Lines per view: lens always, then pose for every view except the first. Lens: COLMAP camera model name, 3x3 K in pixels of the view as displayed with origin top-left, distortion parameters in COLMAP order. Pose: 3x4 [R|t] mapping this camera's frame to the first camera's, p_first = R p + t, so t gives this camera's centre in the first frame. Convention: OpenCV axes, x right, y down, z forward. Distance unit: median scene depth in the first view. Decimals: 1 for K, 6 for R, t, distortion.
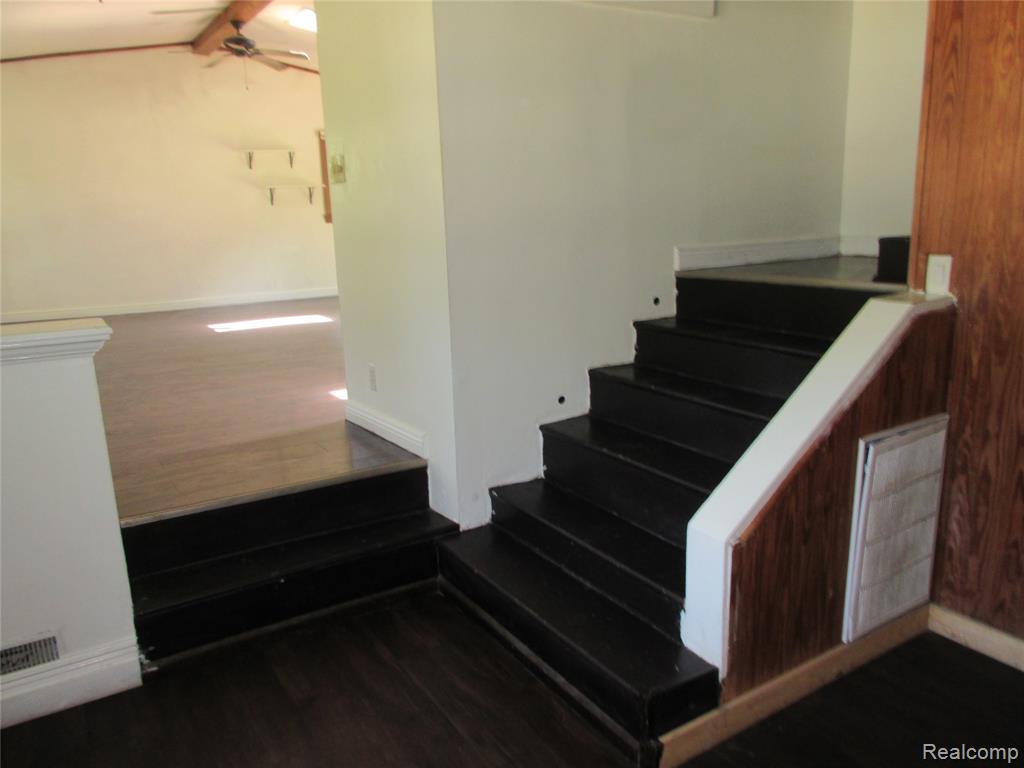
lens RADIAL K [[761.9, 0, 512.0], [0, 761.9, 384.0], [0, 0, 1]] dist [-0.009175, -0.005052]
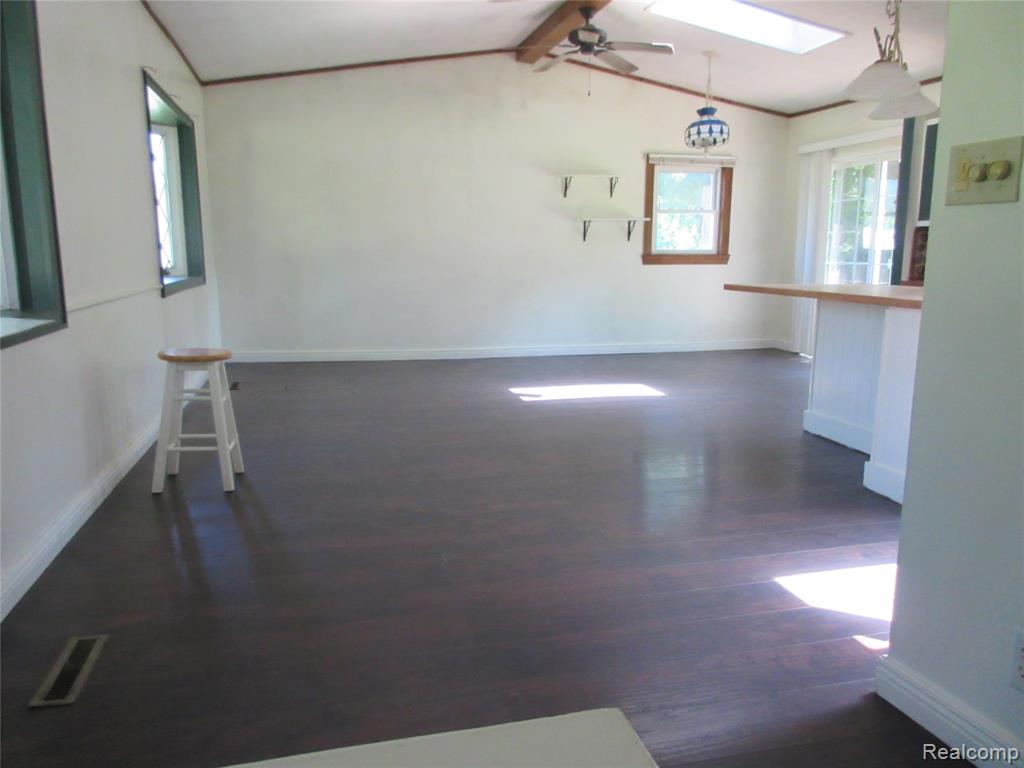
lens RADIAL K [[761.9, 0, 512.0], [0, 761.9, 384.0], [0, 0, 1]] dist [-0.009175, -0.005052]
pose [[0.949663, 0.090325, -0.299970, -0.135395], [-0.104813, 0.993960, -0.032527, -0.047270], [0.295220, 0.062330, 0.953394, 0.205879]]
